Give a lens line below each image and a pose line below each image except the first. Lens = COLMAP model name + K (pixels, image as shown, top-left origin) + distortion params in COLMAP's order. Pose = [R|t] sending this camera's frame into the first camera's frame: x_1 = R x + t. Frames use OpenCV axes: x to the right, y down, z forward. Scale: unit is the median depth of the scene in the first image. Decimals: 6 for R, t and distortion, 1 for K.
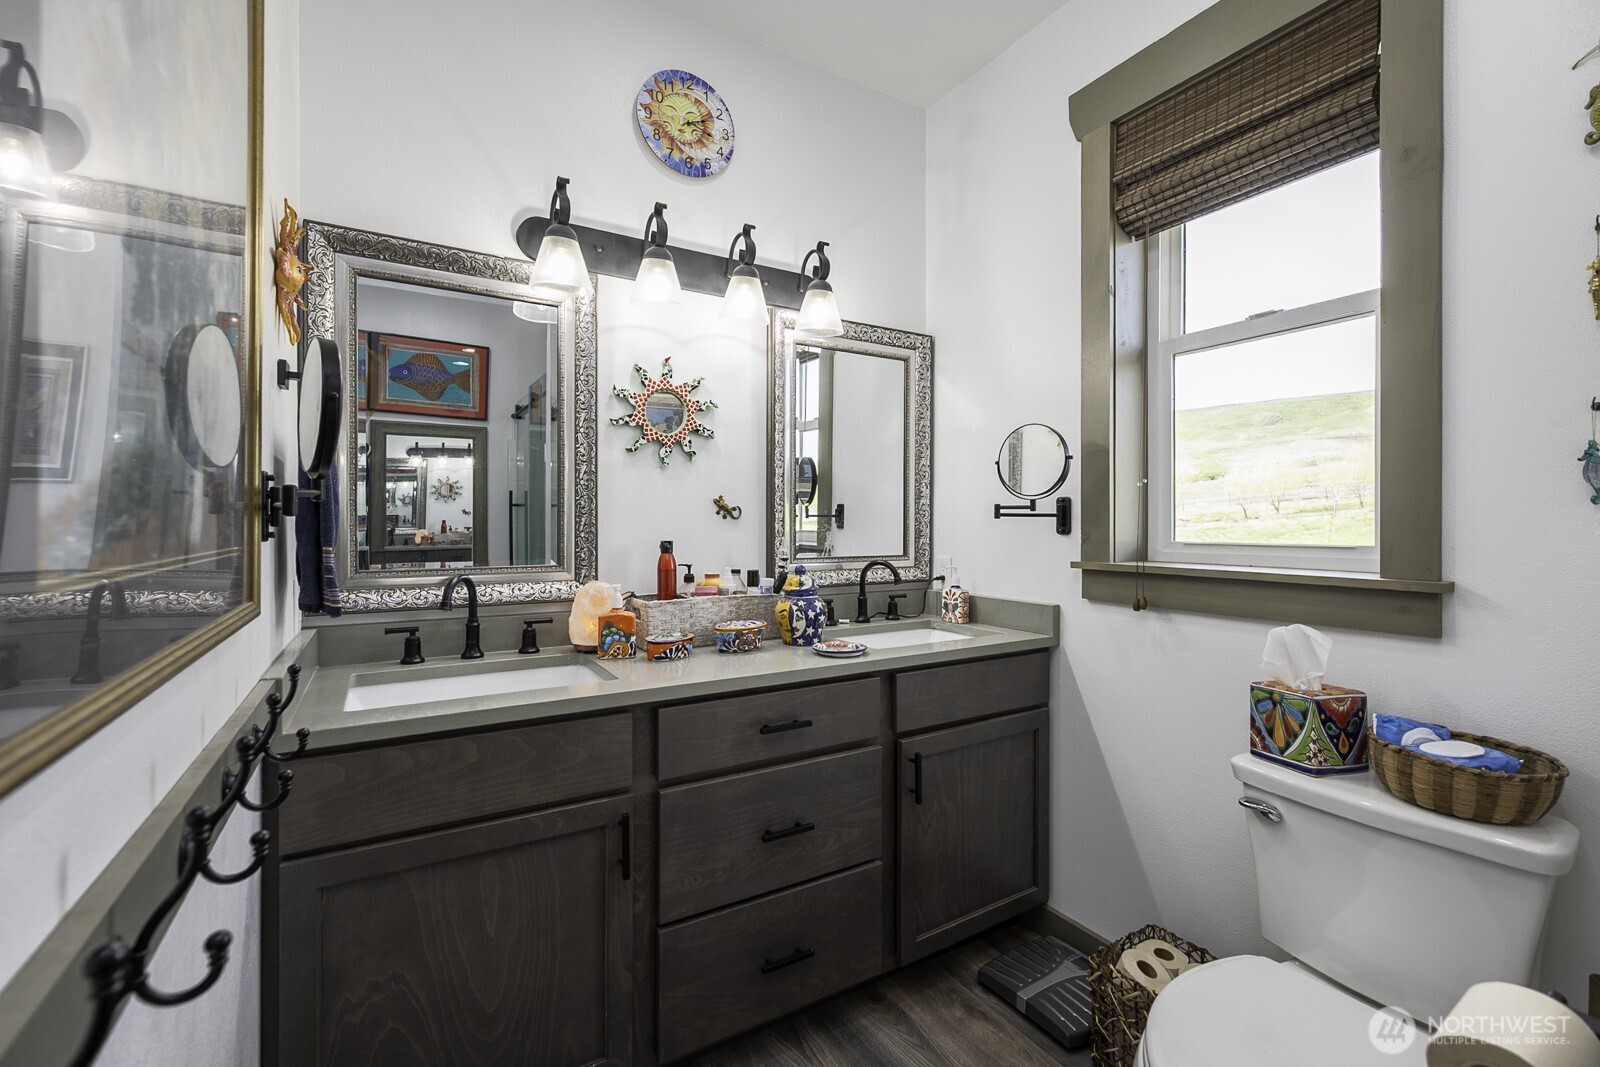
lens RADIAL K [[668.5, 0, 797.5], [0, 668.5, 525.5], [0, 0, 1]] dist [0.002302, 0.000220]
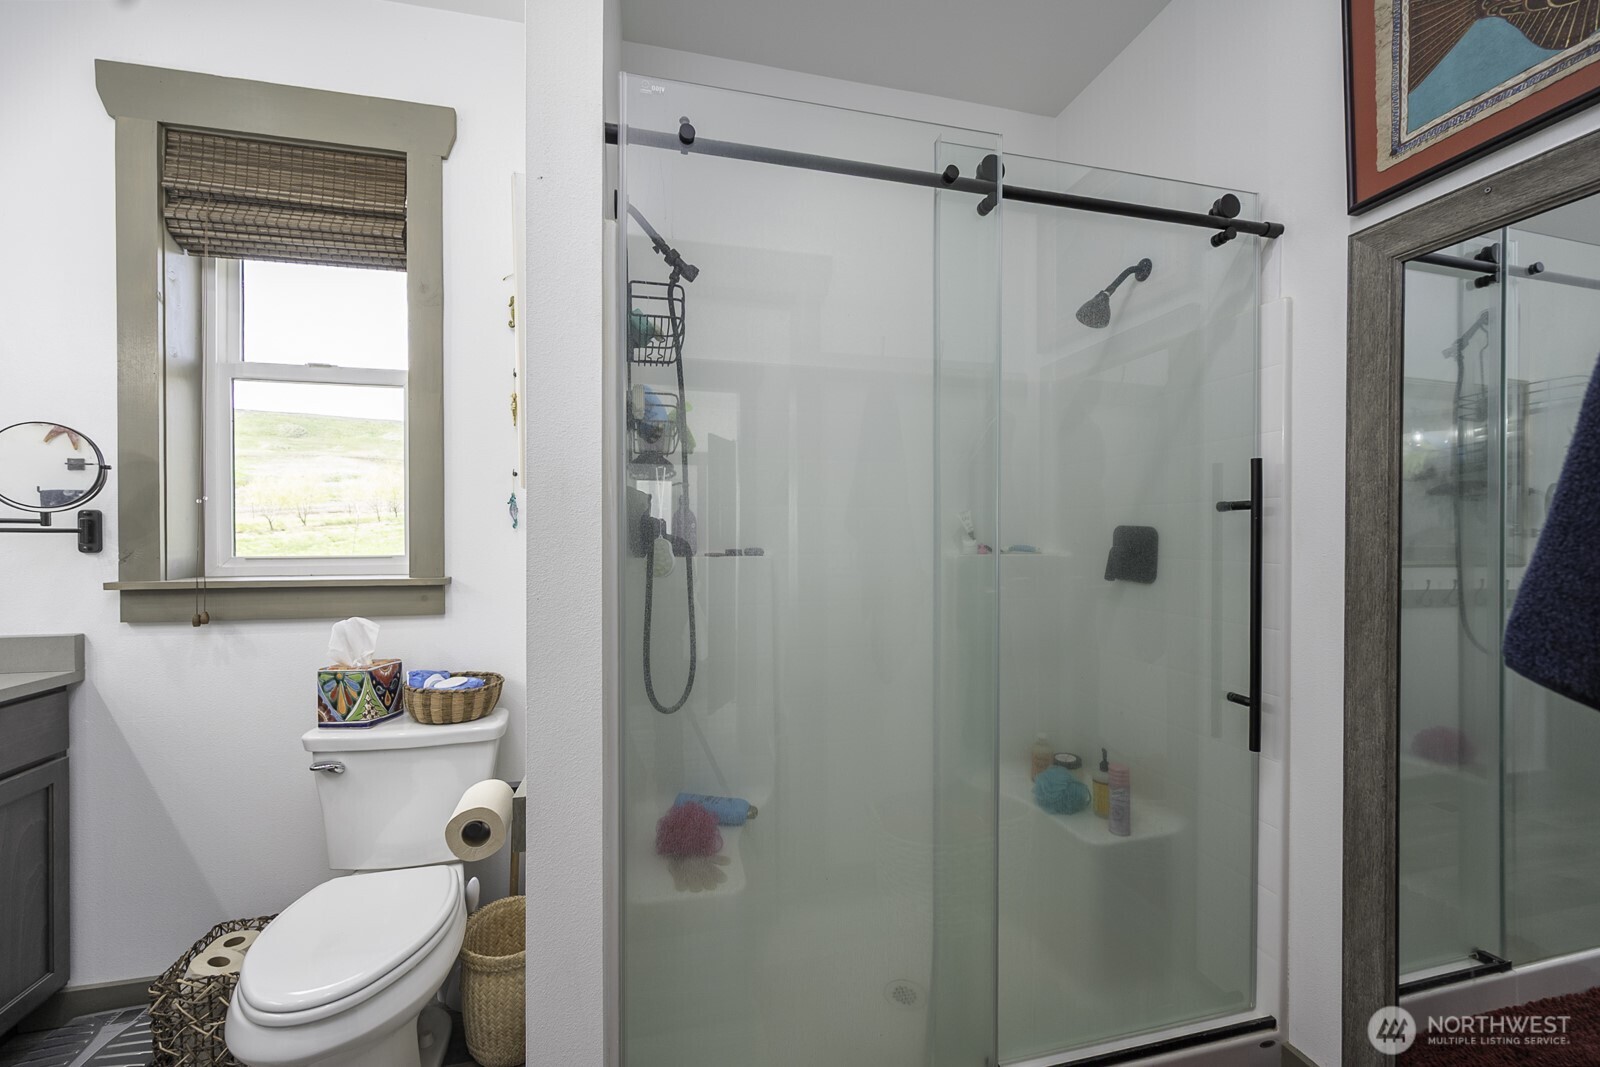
lens RADIAL K [[631.6, 0, 798.5], [0, 631.6, 538.5], [0, 0, 1]] dist [-0.001928, -0.000306]
pose [[0.280847, -0.005012, 0.959739, -0.164127], [0.003521, 0.999985, 0.004192, -0.006814], [-0.959746, 0.002202, 0.280861, -0.152431]]
